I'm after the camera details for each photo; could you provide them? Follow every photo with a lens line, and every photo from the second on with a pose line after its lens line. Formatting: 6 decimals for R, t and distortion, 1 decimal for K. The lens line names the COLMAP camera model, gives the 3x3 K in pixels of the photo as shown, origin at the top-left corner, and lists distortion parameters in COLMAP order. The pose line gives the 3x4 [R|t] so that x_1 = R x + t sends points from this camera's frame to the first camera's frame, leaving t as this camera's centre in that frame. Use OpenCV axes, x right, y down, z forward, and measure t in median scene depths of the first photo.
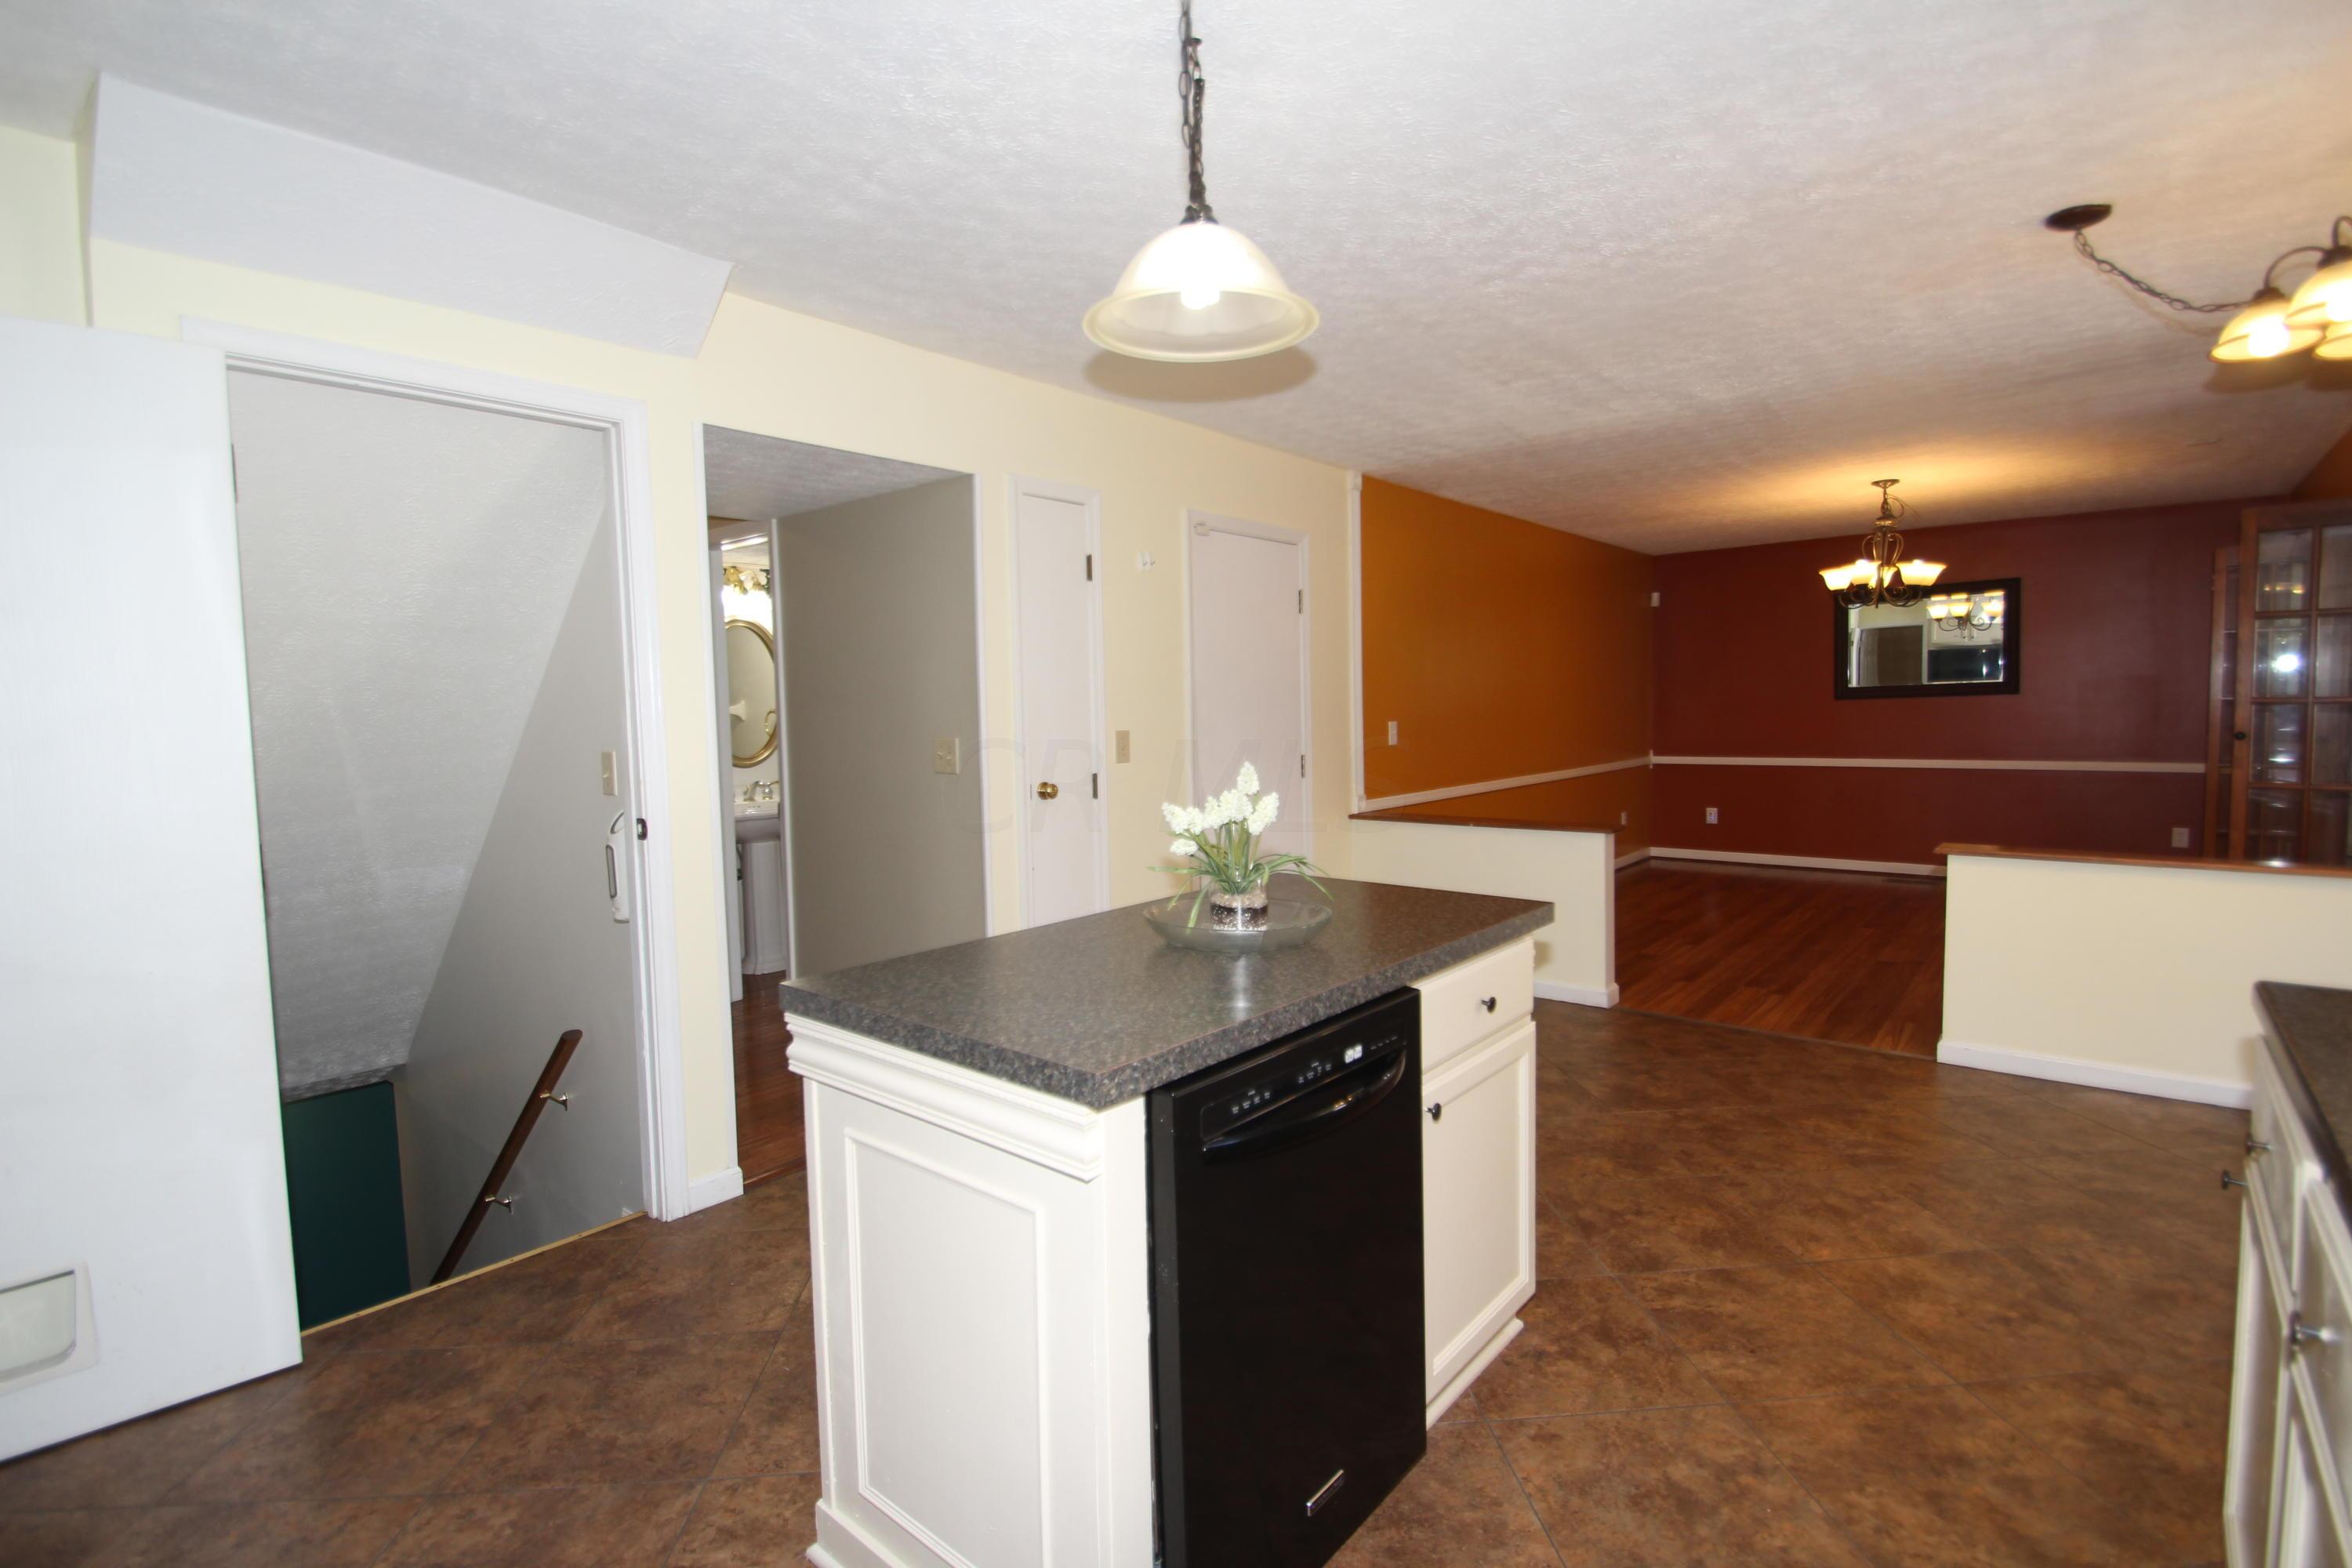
lens RADIAL K [[1090.2, 0, 1180.7], [0, 1090.2, 784.9], [0, 0, 1]] dist [0.004667, -0.015499]
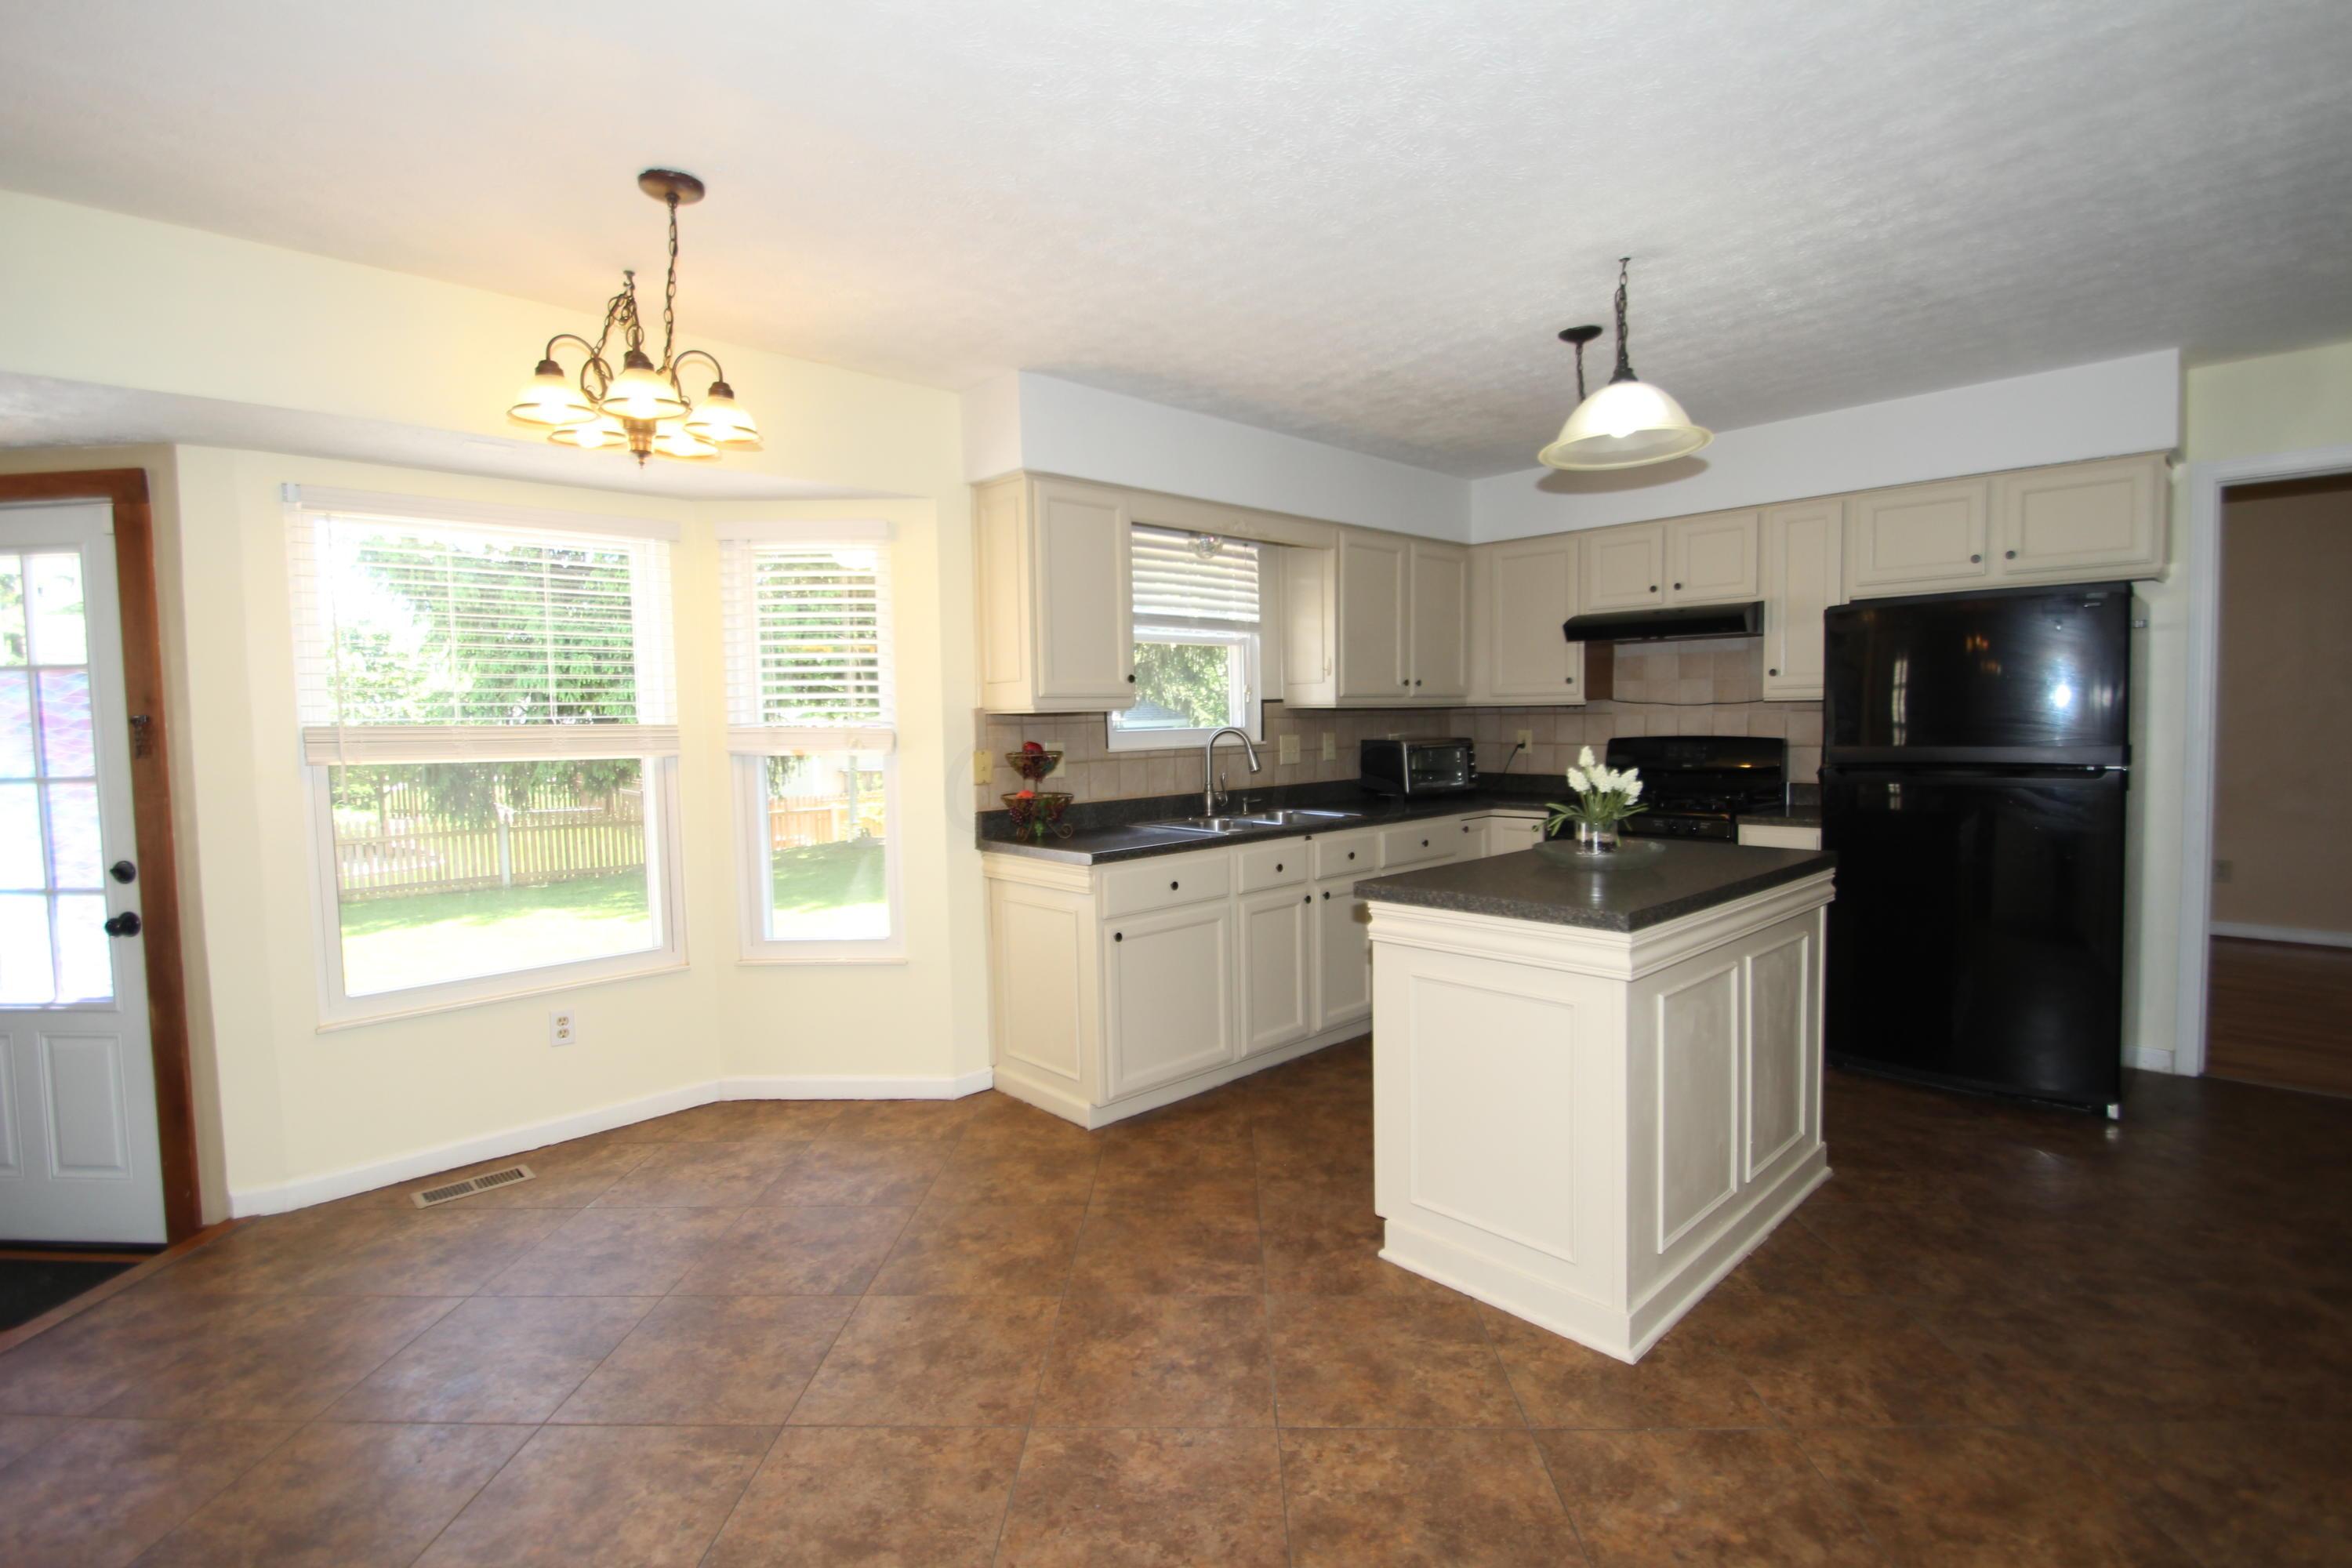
lens RADIAL K [[1090.2, 0, 1180.7], [0, 1090.2, 784.9], [0, 0, 1]] dist [0.004667, -0.015499]
pose [[-0.993676, 0.033163, 0.107279, 0.331781], [0.046835, 0.990727, 0.127543, -0.135591], [-0.102055, 0.131761, -0.986014, 1.822899]]
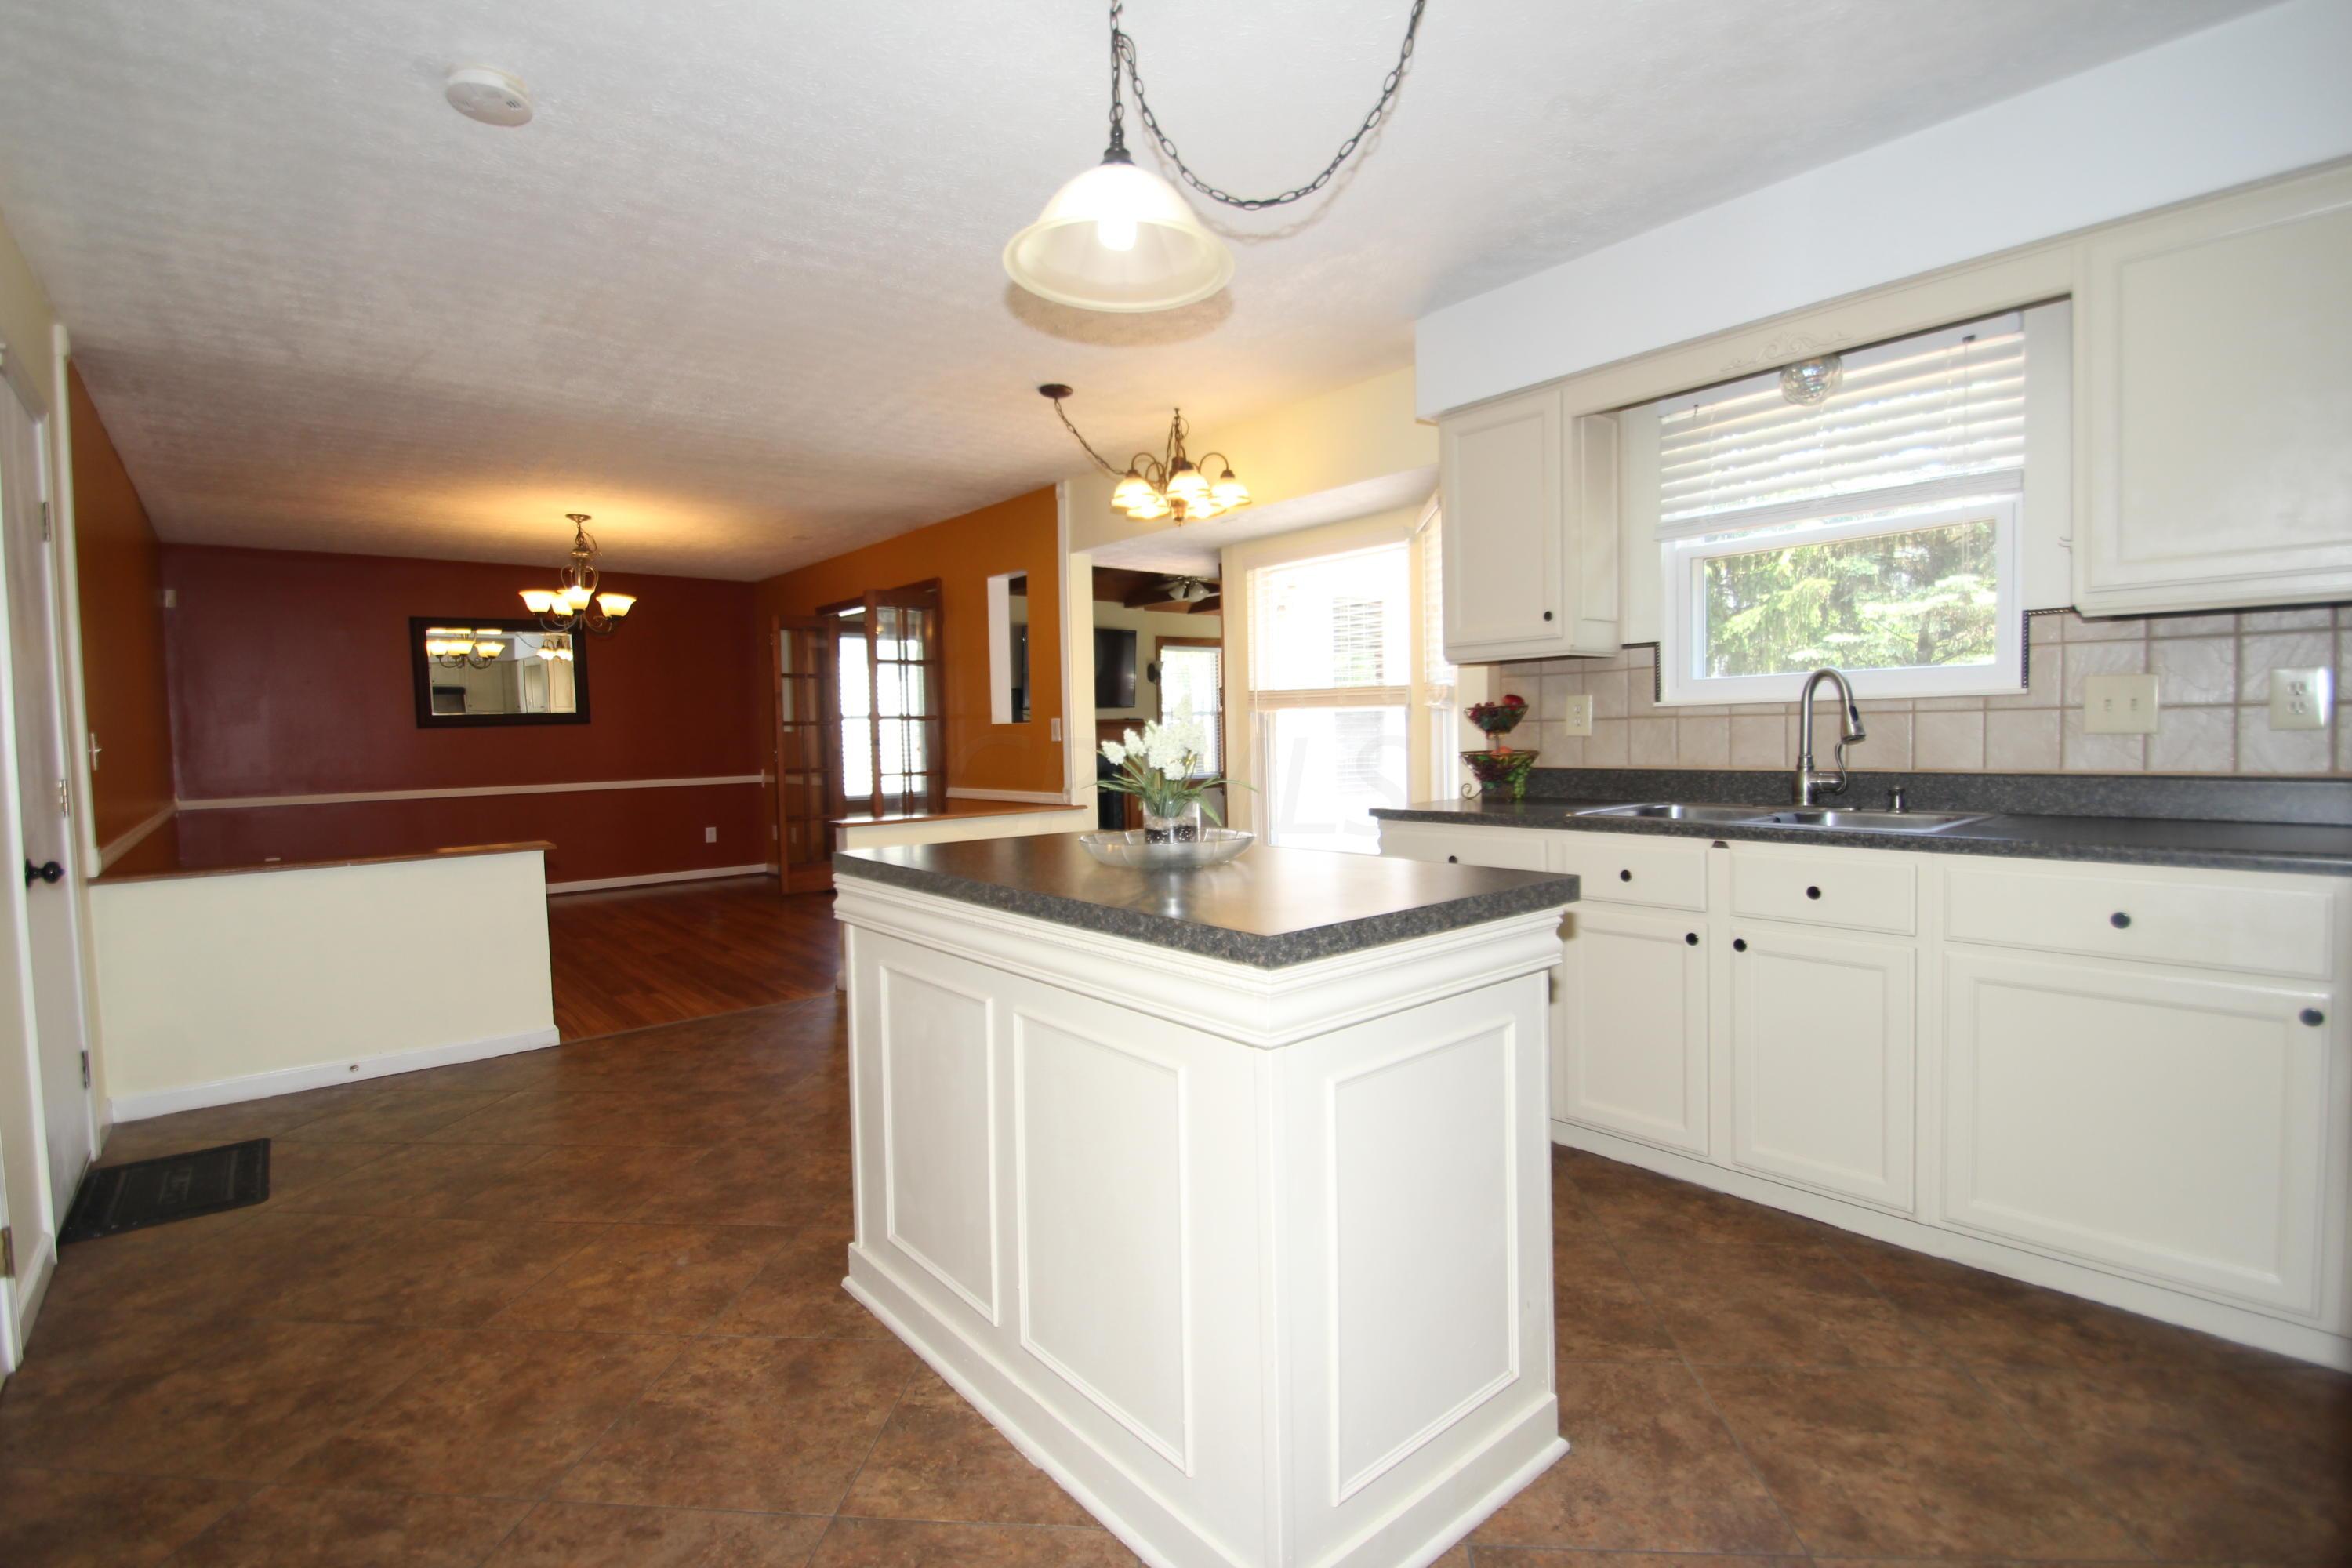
lens RADIAL K [[1090.2, 0, 1180.7], [0, 1090.2, 784.9], [0, 0, 1]] dist [0.004667, -0.015499]
pose [[0.163828, -0.030484, 0.986018, -0.710145], [0.084814, 0.996257, 0.016709, 0.038109], [-0.982836, 0.080891, 0.165800, 0.579022]]
